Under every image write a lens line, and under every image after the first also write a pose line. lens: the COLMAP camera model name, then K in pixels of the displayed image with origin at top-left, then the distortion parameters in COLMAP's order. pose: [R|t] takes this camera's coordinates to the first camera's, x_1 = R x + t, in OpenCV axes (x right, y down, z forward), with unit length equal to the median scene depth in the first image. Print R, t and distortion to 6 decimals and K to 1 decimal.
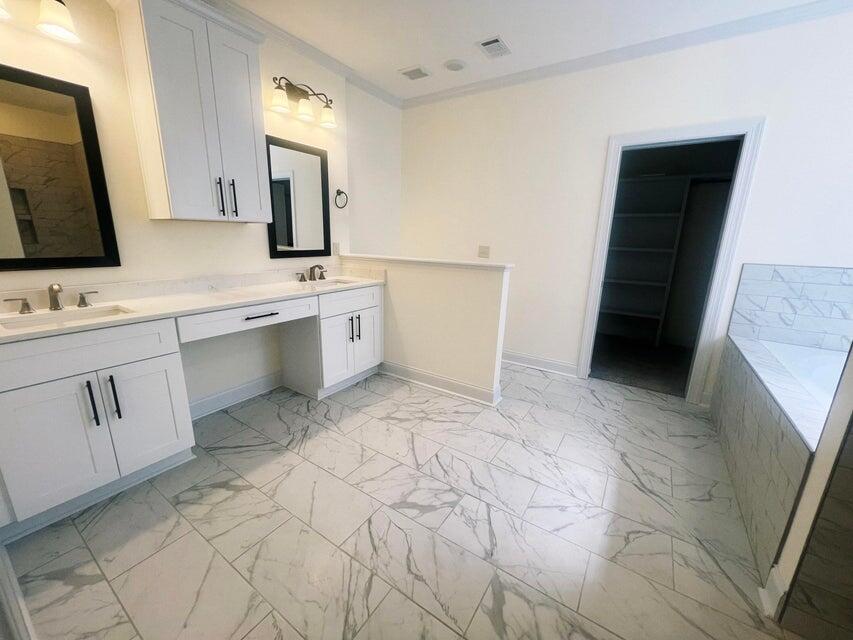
lens RADIAL K [[341.6, 0, 426.7], [0, 341.6, 322.6], [0, 0, 1]] dist [-0.005934, 0.001581]
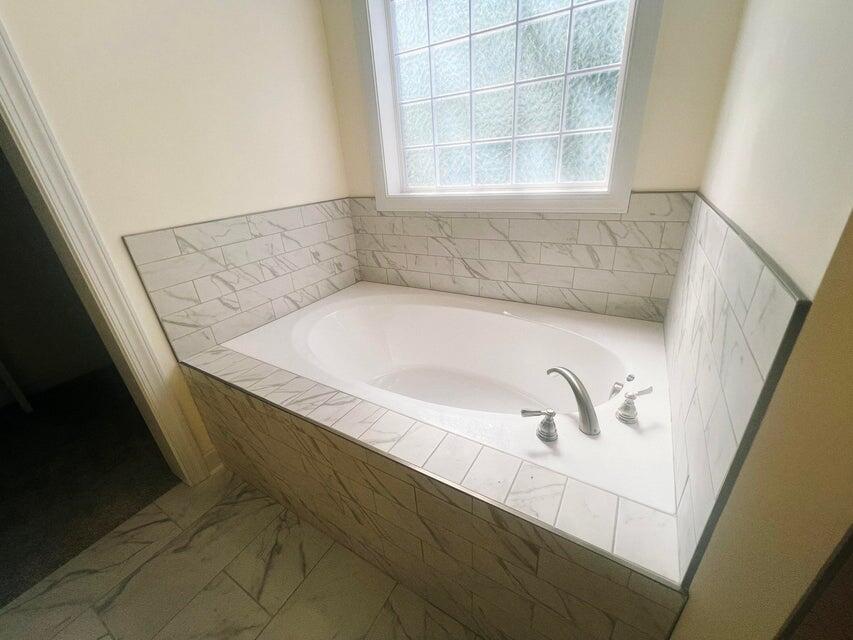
lens RADIAL K [[341.6, 0, 424.4], [0, 341.6, 323.3], [0, 0, 1]] dist [-0.005934, 0.001581]
pose [[-0.040908, -0.440184, 0.896975, 0.505614], [0.306599, 0.848887, 0.430567, -0.177848], [-0.950959, 0.292626, 0.100234, 0.698890]]
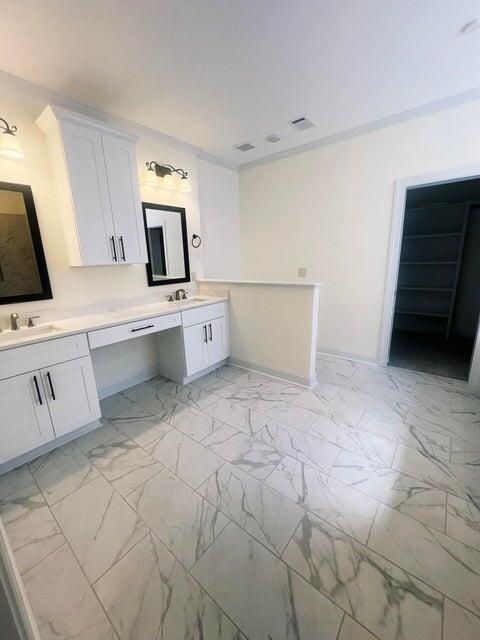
lens RADIAL K [[256.3, 0, 239.7], [0, 256.3, 320.1], [0, 0, 1]] dist [-0.005934, 0.001581]
pose [[0.993325, -0.032737, -0.110607, 0.051565], [0.031755, 0.999439, -0.010634, -0.030064], [0.110893, 0.007051, 0.993807, -0.040768]]
